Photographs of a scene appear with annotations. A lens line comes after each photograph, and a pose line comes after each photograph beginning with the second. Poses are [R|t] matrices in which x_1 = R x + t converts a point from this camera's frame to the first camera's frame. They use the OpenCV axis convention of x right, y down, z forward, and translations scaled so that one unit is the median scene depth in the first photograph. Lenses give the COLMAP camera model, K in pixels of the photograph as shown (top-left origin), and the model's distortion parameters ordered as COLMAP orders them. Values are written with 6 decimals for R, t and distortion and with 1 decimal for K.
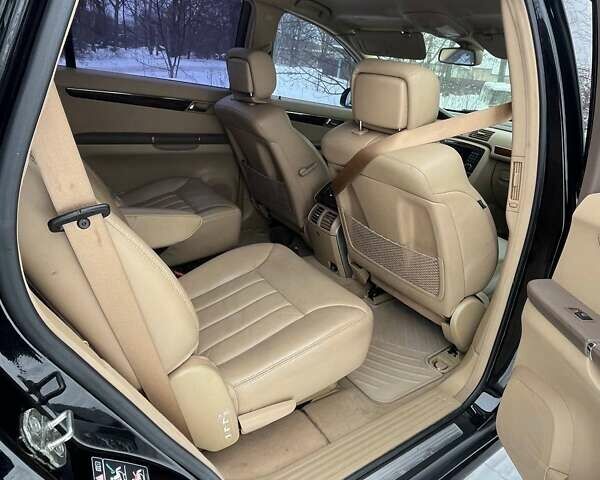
lens RADIAL K [[405.9, 0, 300.0], [0, 405.9, 240.0], [0, 0, 1]] dist [0.024702, 0.000426]
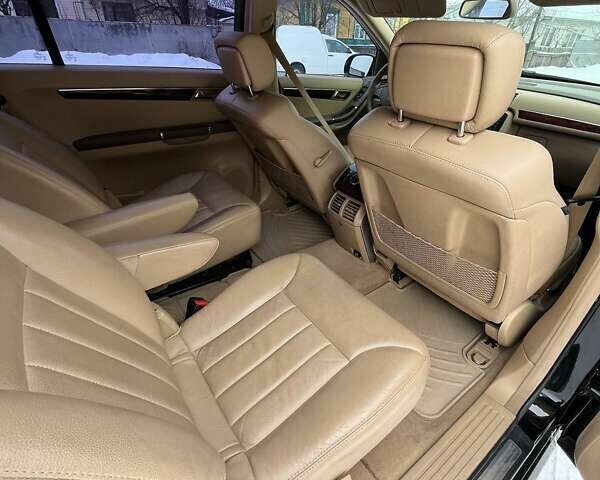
lens RADIAL K [[316.0, 0, 300.0], [0, 316.0, 240.0], [0, 0, 1]] dist [0.004928, 0.000767]
pose [[0.996444, -0.078184, -0.031414, -0.033997], [0.082456, 0.981535, 0.172600, -0.125206], [0.017340, -0.174576, 0.984491, 0.264655]]
